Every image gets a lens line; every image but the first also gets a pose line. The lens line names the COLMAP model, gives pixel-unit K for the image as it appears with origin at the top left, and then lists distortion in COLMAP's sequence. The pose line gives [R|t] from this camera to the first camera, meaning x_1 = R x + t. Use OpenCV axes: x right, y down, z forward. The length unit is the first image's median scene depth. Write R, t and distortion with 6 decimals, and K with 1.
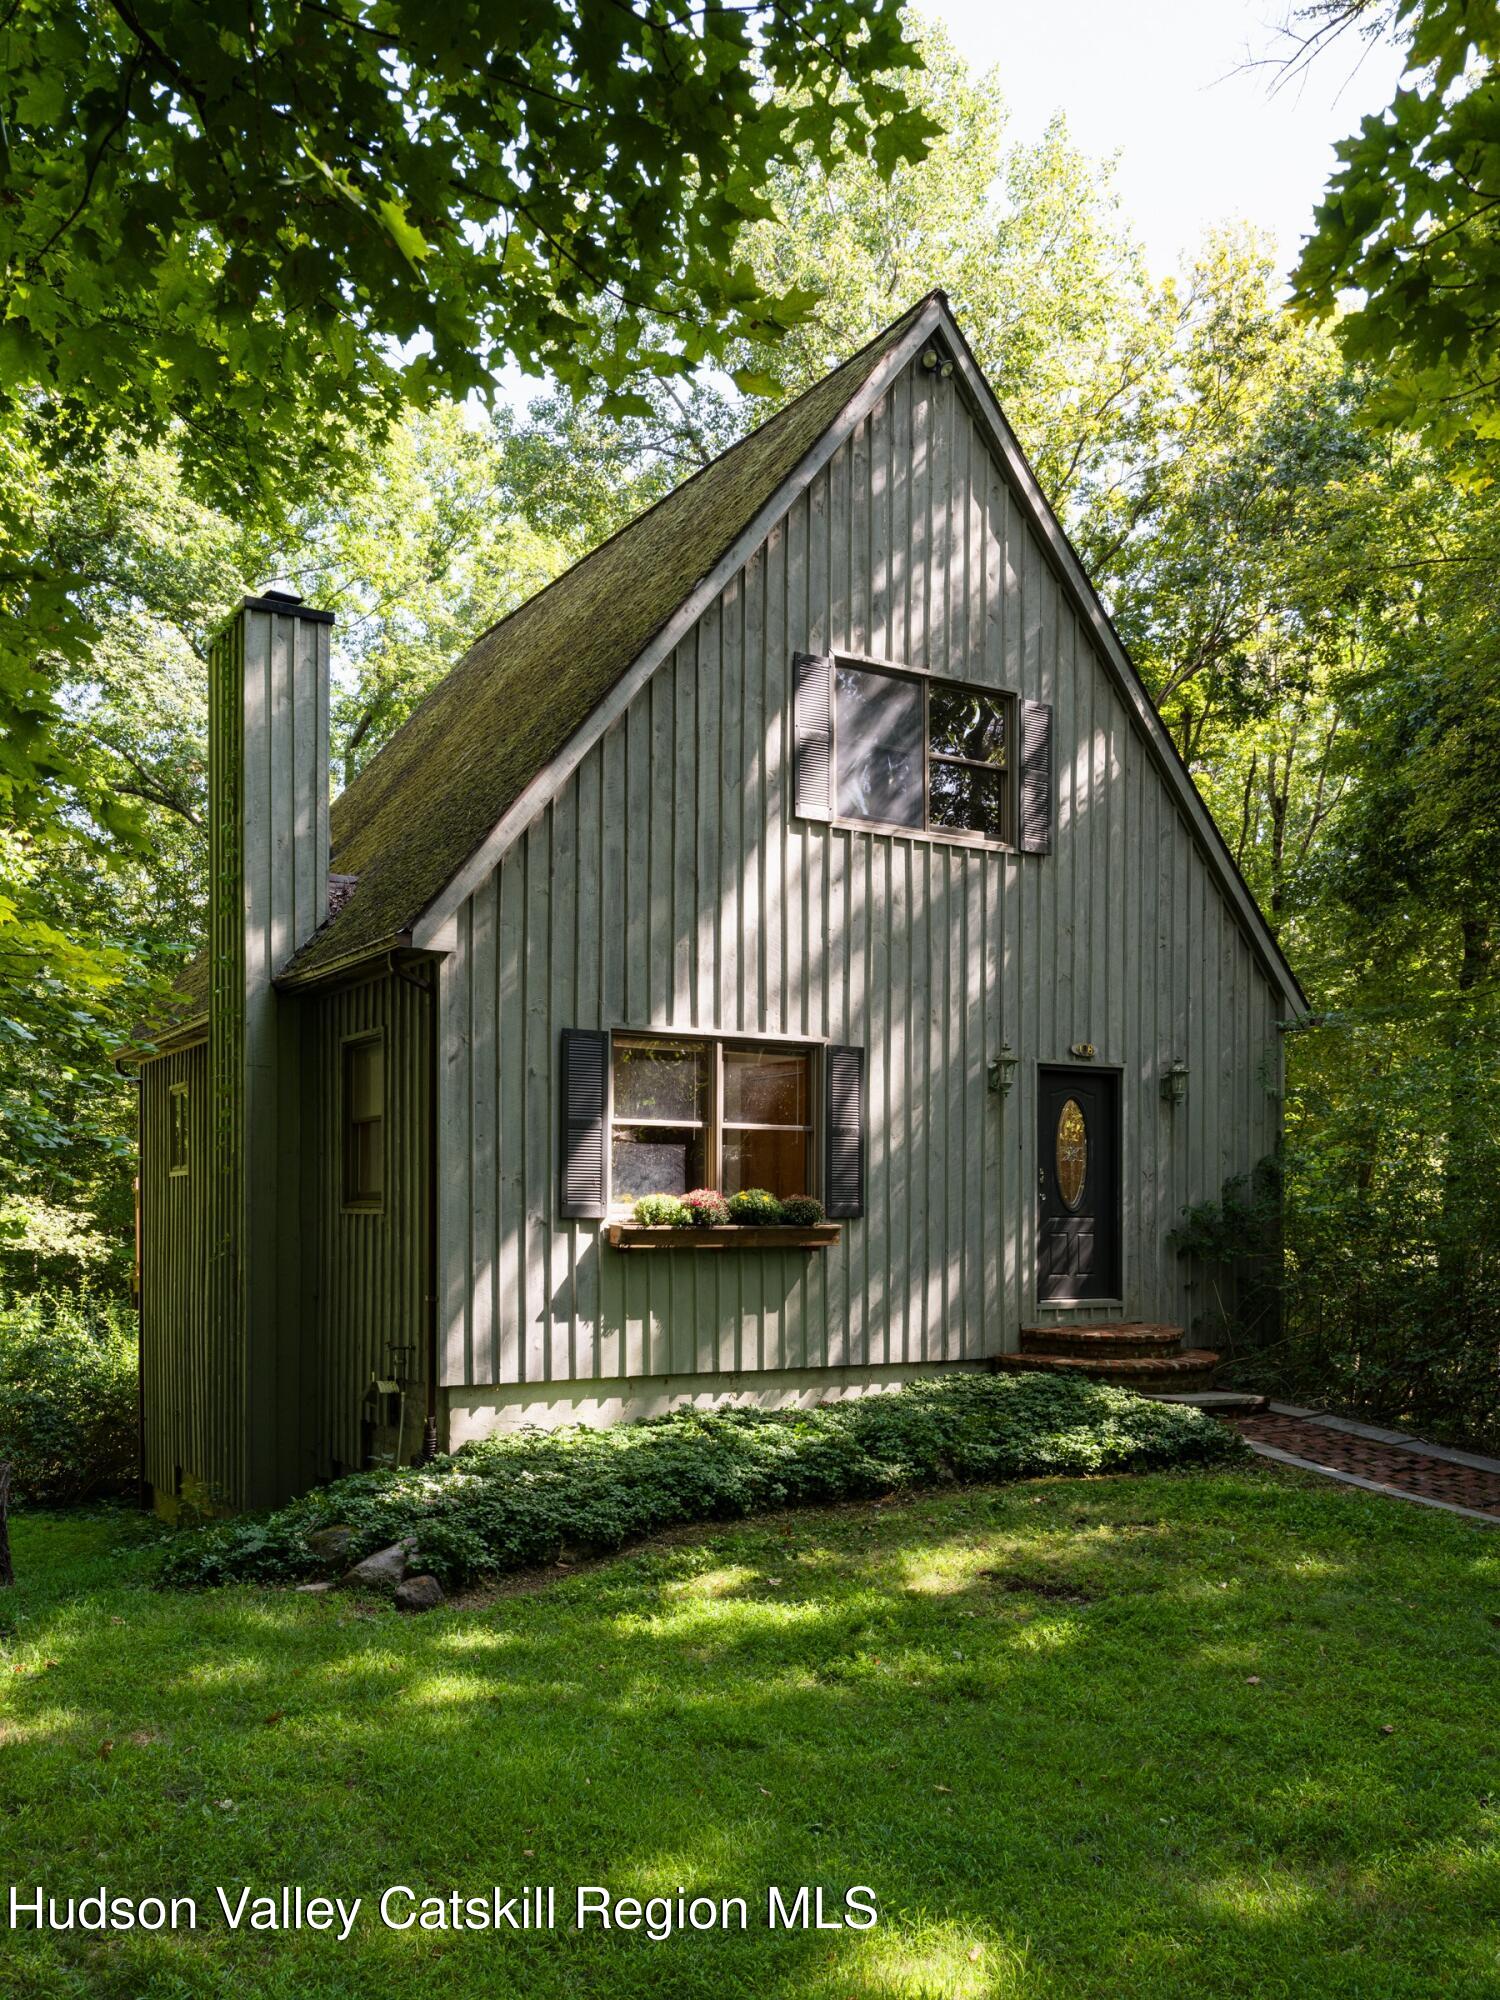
lens RADIAL K [[1646.6, 0, 750.0], [0, 1646.6, 1000.0], [0, 0, 1]] dist [-0.006677, -0.004165]
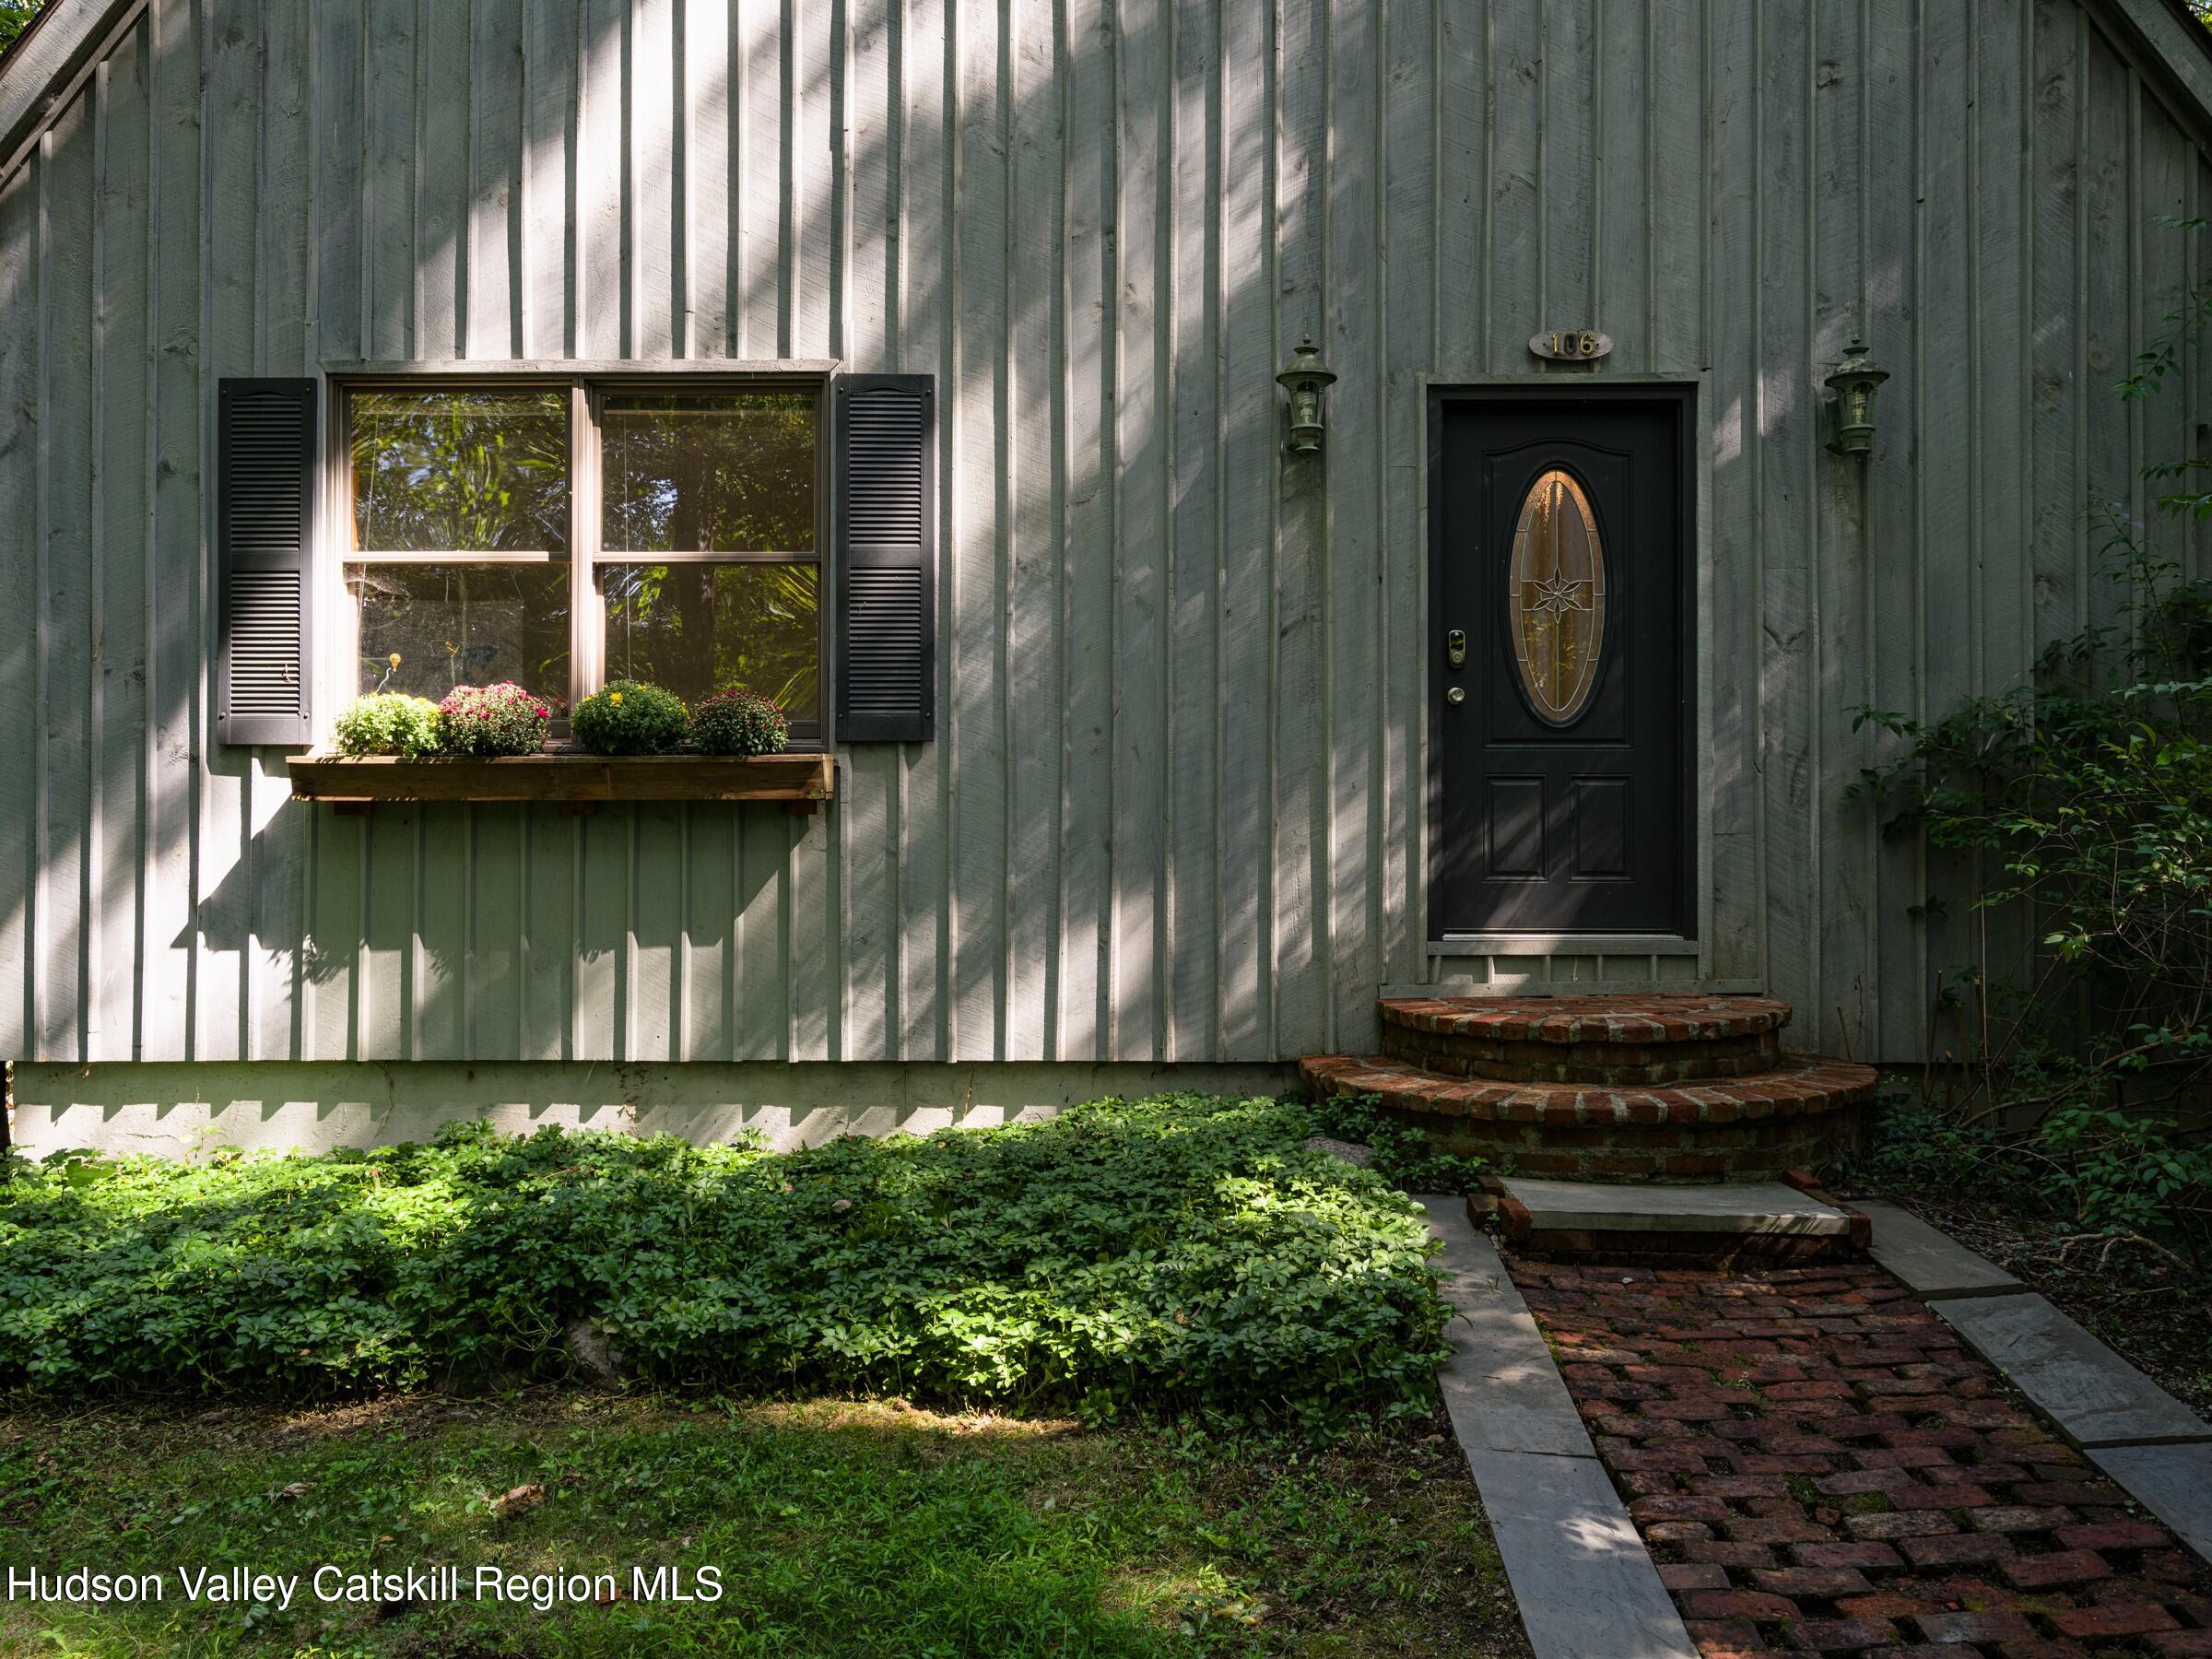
lens RADIAL K [[1821.1, 0, 1106.4], [0, 1821.1, 736.8], [0, 0, 1]] dist [-0.006677, -0.004165]
pose [[0.858991, -0.041178, -0.510331, 0.381748], [0.070605, 0.996764, 0.038416, 0.118531], [0.507098, -0.069031, 0.859119, 0.612616]]
